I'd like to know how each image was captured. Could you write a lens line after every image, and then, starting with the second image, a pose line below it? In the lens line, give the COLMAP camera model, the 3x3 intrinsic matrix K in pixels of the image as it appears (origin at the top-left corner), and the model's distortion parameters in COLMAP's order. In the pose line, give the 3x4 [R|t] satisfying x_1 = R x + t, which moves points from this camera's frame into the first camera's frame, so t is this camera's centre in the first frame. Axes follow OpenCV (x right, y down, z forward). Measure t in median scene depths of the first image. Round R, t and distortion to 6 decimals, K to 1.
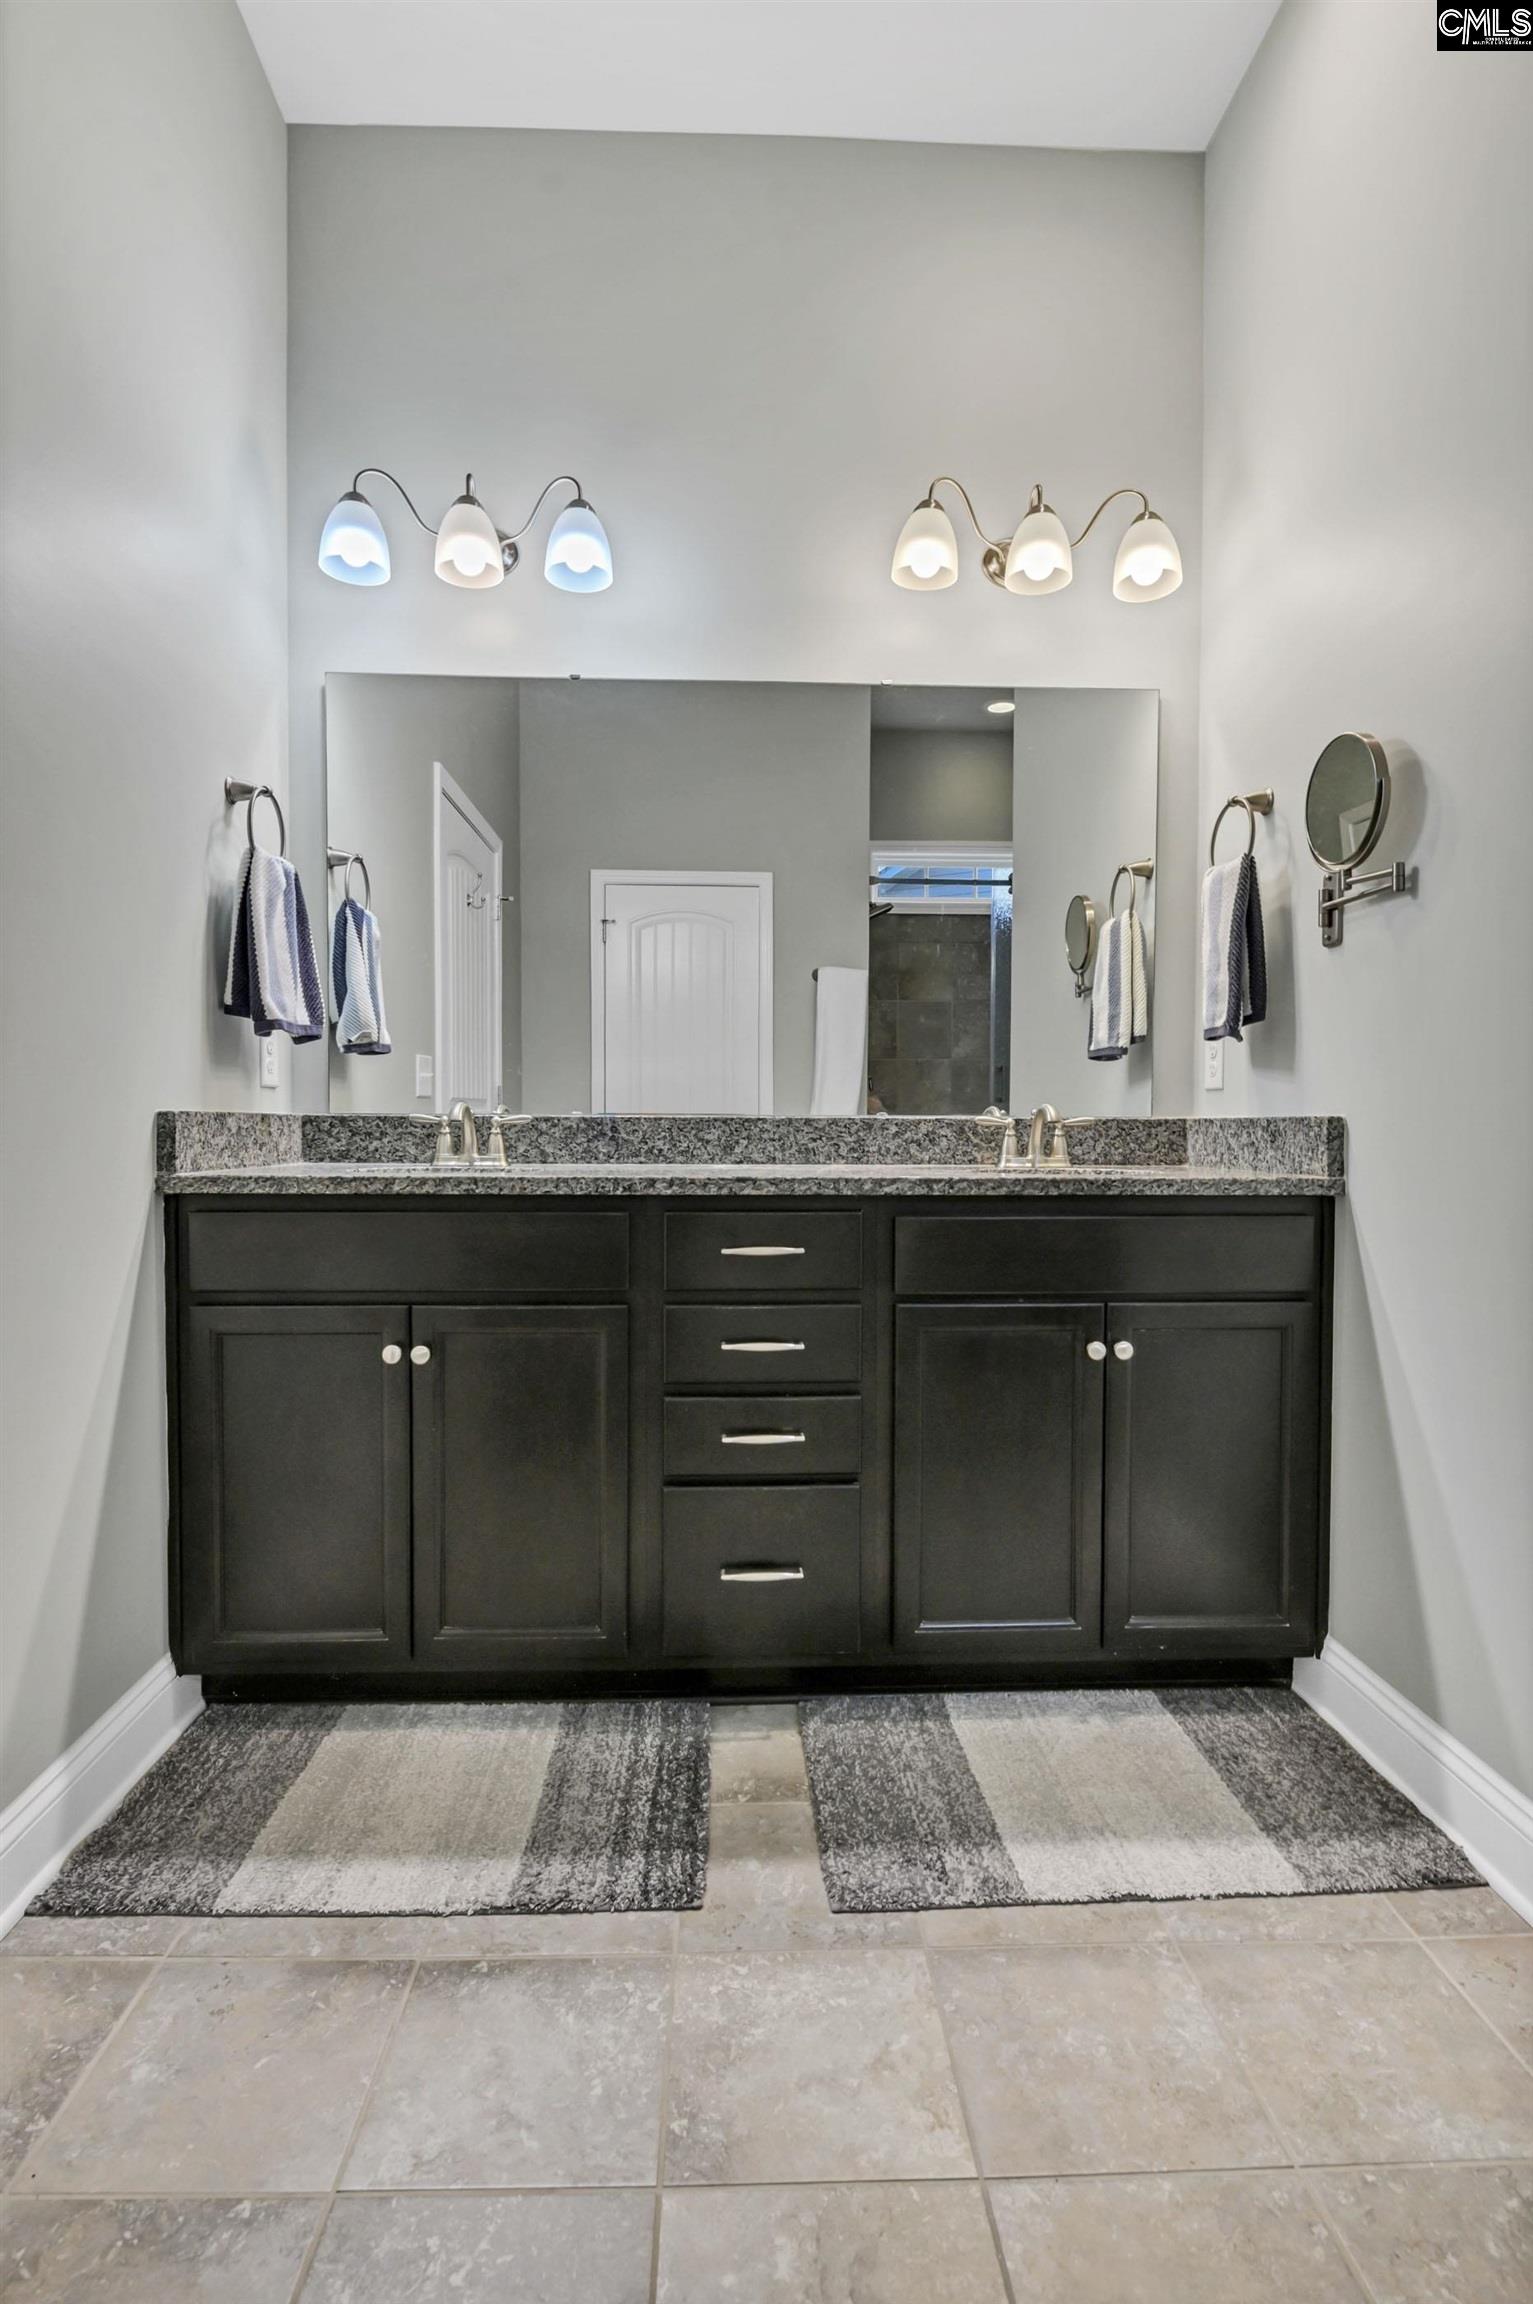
lens RADIAL K [[1129.6, 0, 760.8], [0, 1129.6, 1164.6], [0, 0, 1]] dist [-0.001267, -0.002344]
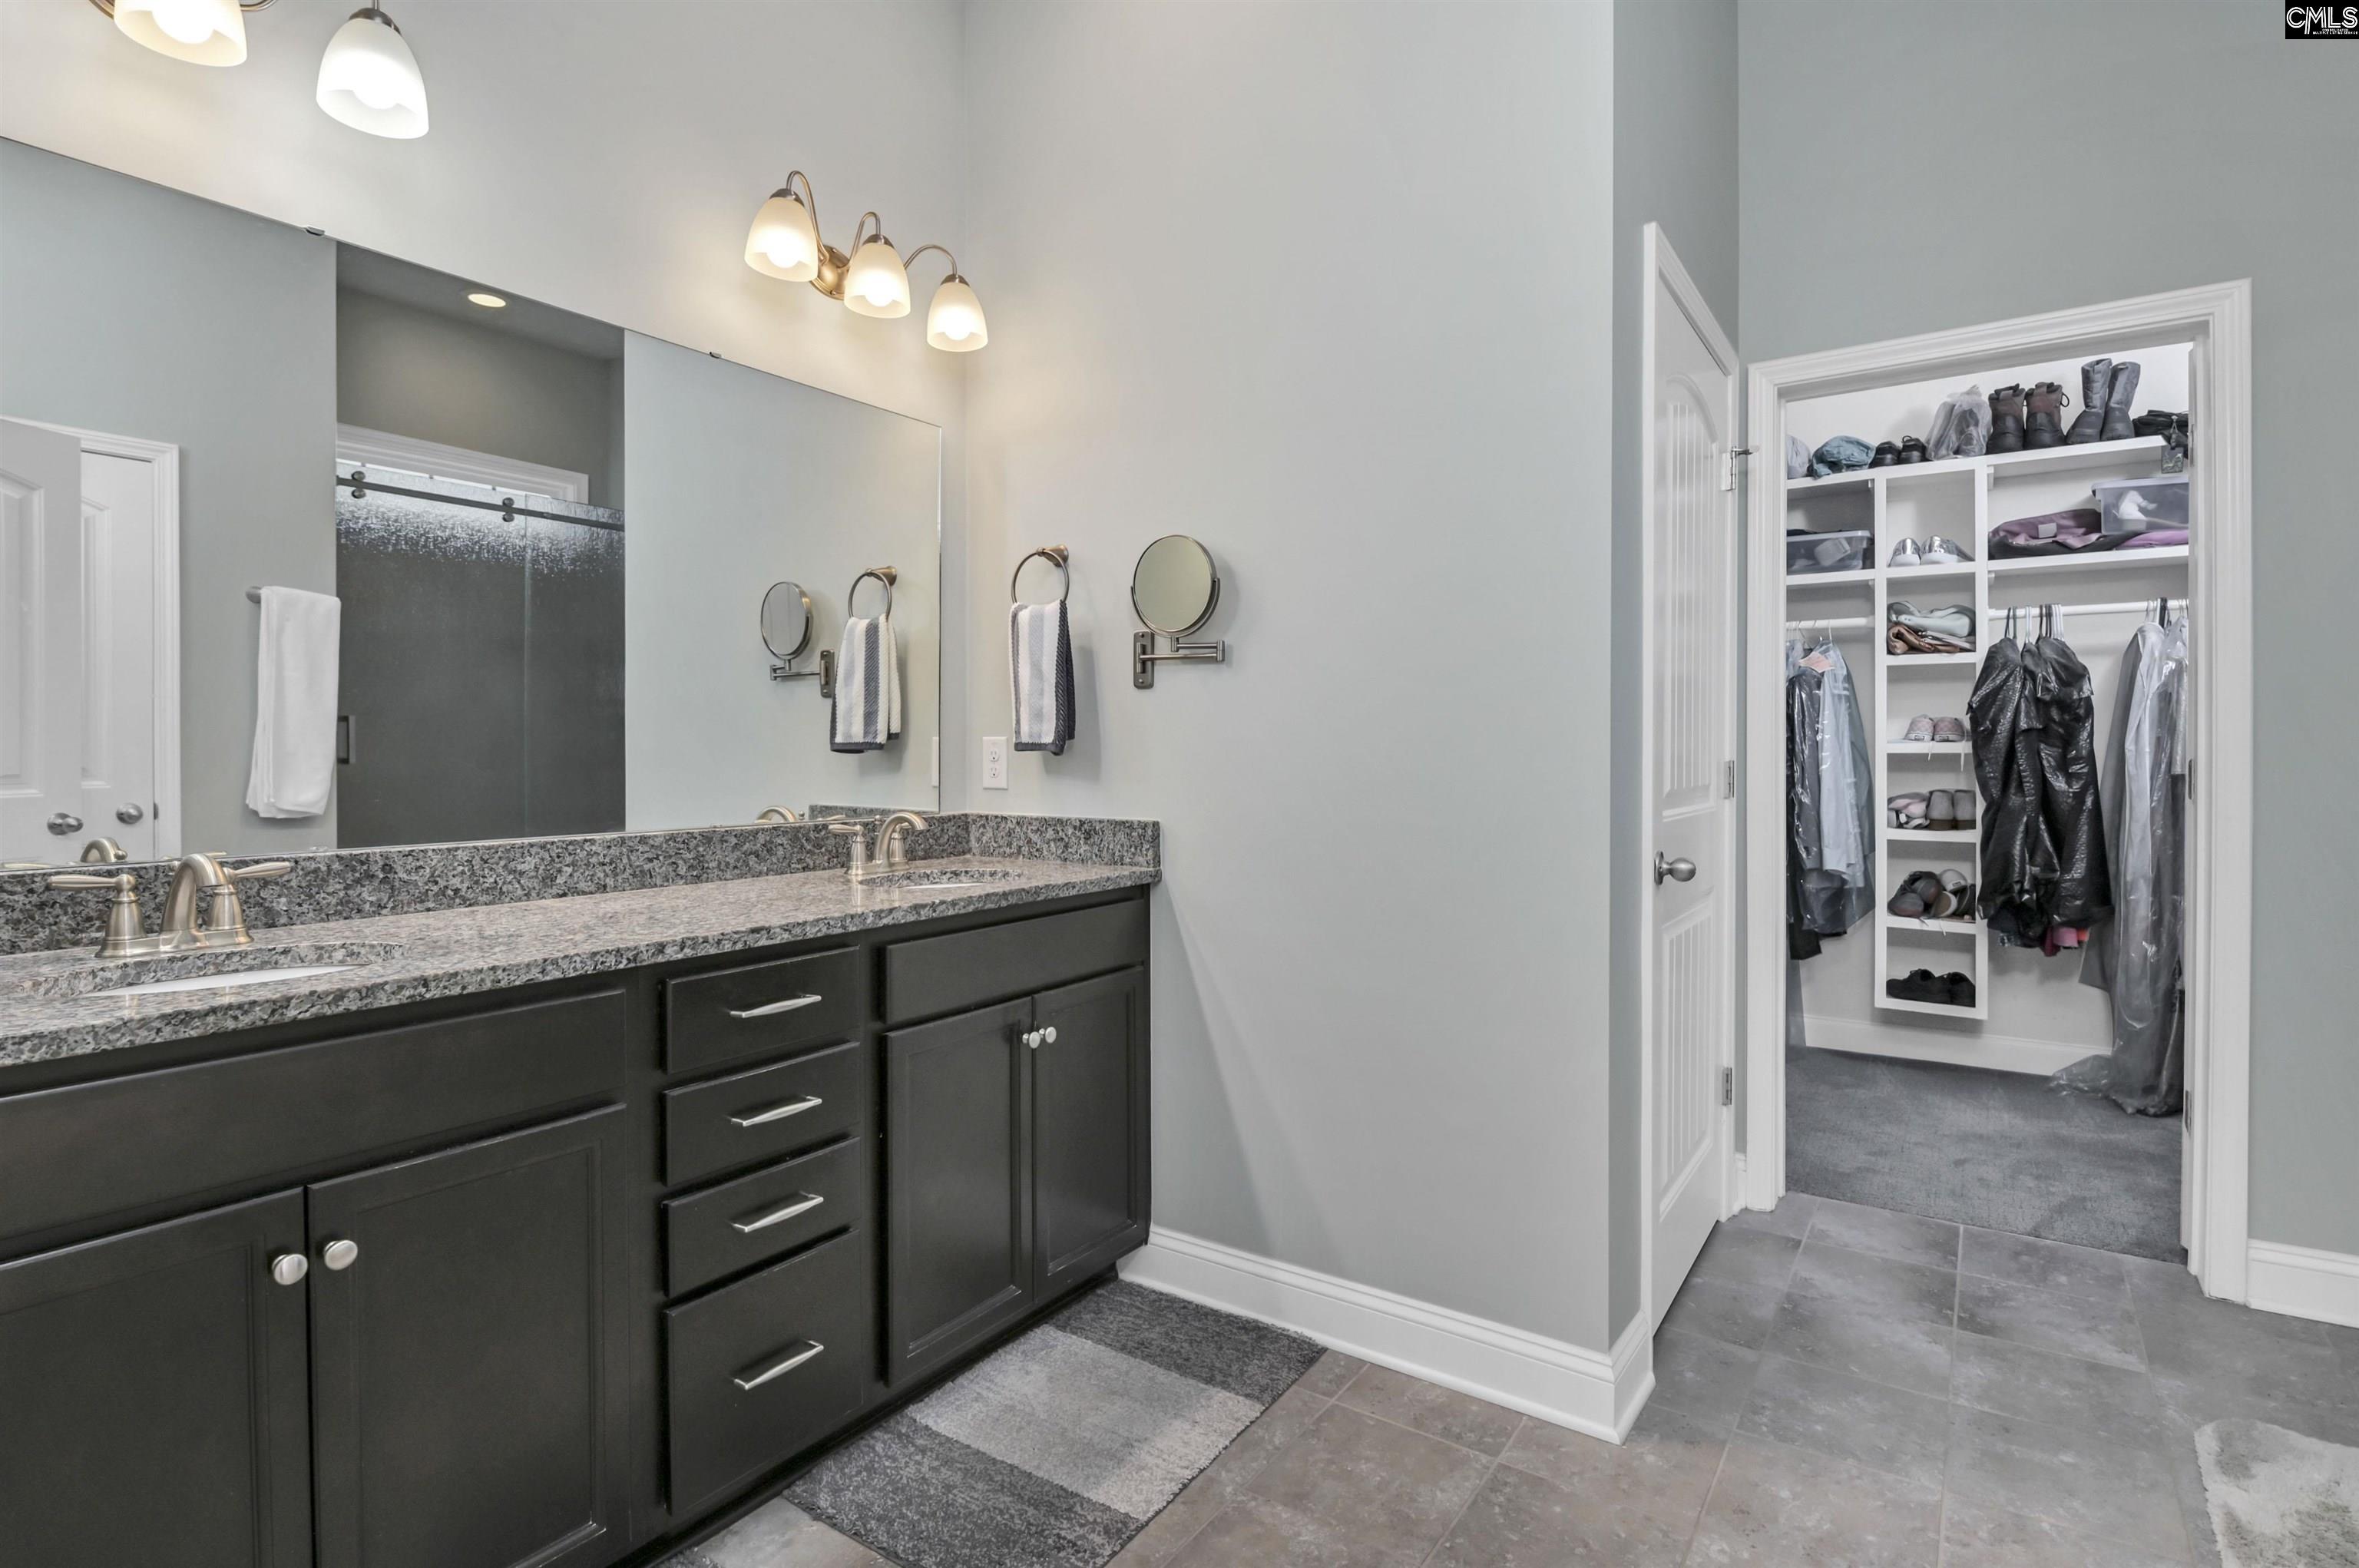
lens RADIAL K [[1156.6, 0, 1184.9], [0, 1156.6, 765.0], [0, 0, 1]] dist [-0.001267, -0.002344]
pose [[0.595961, -0.015930, 0.802856, -0.539713], [0.030065, 0.999545, -0.002485, -0.103242], [-0.802451, 0.025619, 0.596168, 0.179546]]
